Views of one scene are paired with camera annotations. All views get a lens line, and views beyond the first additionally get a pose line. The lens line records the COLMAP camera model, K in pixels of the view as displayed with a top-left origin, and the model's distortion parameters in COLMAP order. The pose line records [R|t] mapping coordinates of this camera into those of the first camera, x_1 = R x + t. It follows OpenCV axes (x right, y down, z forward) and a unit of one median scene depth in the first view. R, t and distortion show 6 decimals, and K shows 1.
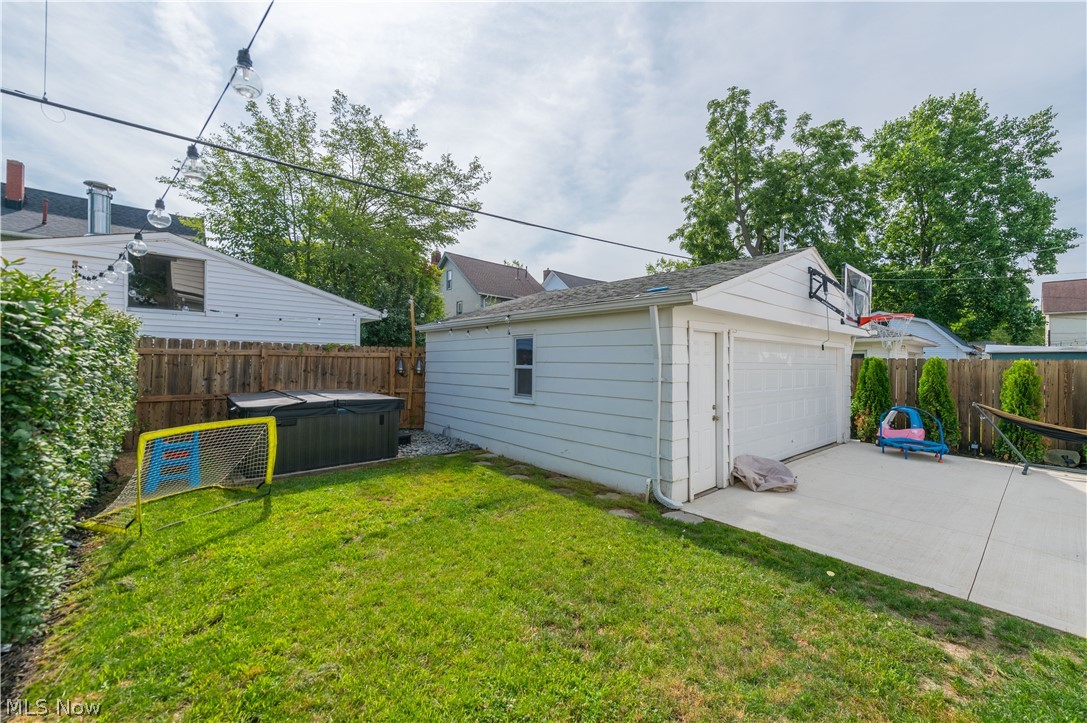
lens RADIAL K [[424.0, 0, 546.5], [0, 424.0, 366.6], [0, 0, 1]] dist [0.007995, 0.000192]
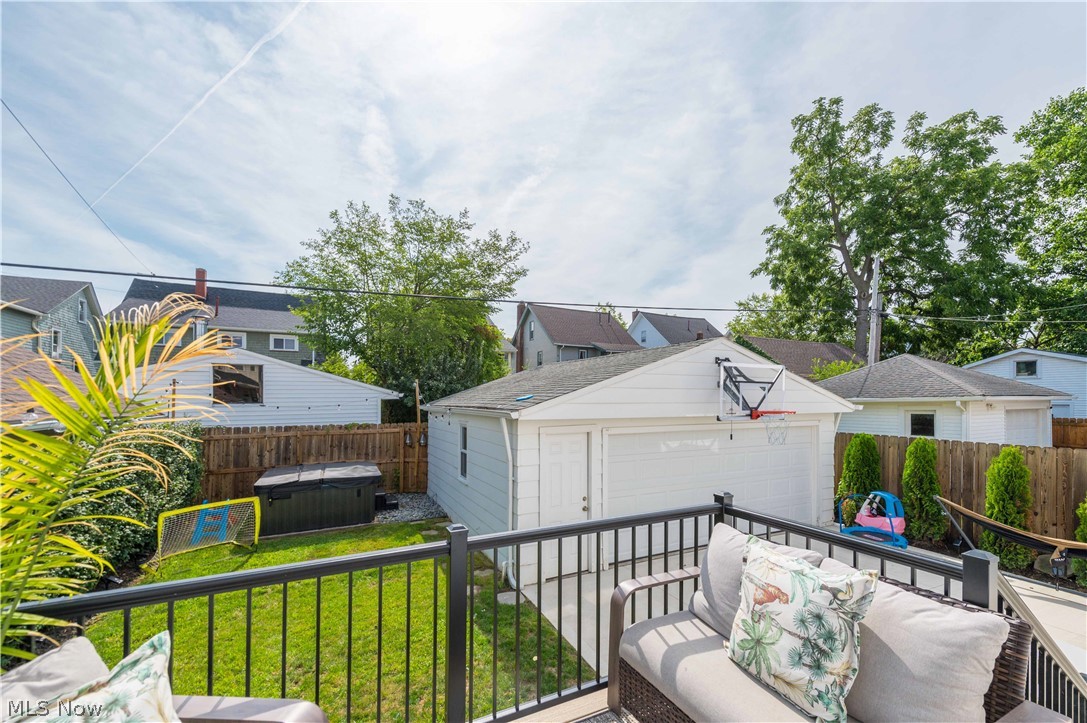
lens RADIAL K [[451.5, 0, 559.3], [0, 451.5, 393.1], [0, 0, 1]] dist [0.017132, -0.000900]
pose [[0.962886, -0.020132, -0.269156, 0.238891], [0.015869, 0.999712, -0.018005, -0.059295], [0.269441, 0.013066, 0.962928, -0.064431]]
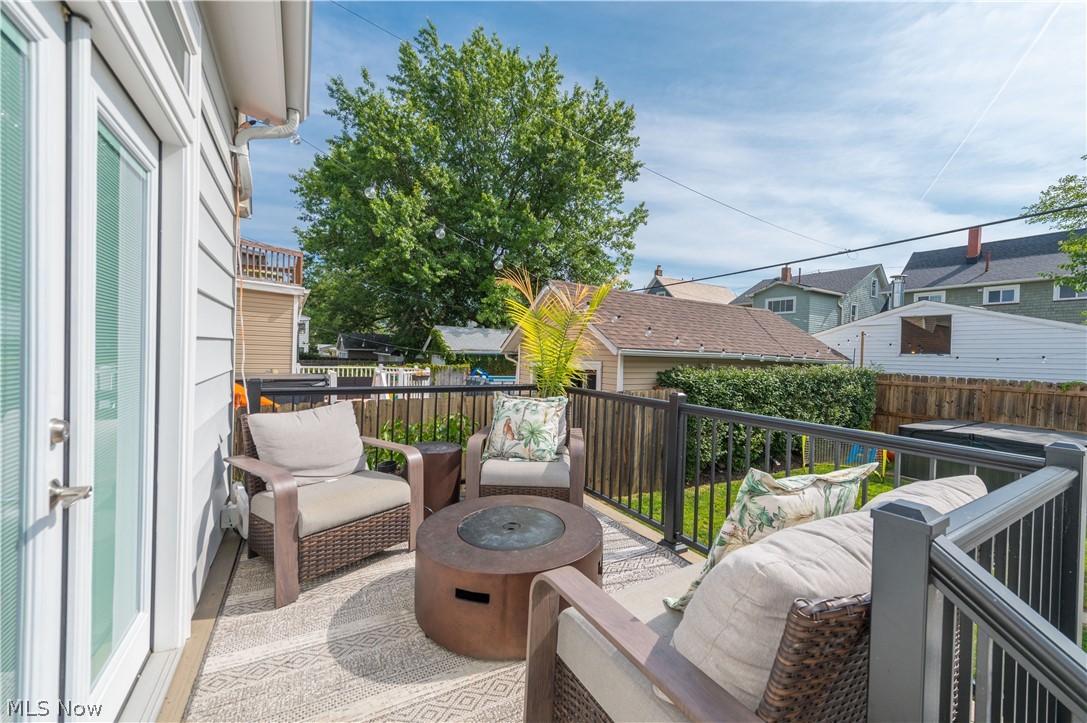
lens RADIAL K [[424.0, 0, 548.3], [0, 424.0, 359.6], [0, 0, 1]] dist [0.007995, 0.000192]
pose [[-0.209751, -0.005261, -0.977741, 0.364006], [-0.035453, 0.999369, 0.002228, -0.034975], [0.977112, 0.035131, -0.209805, 0.034106]]
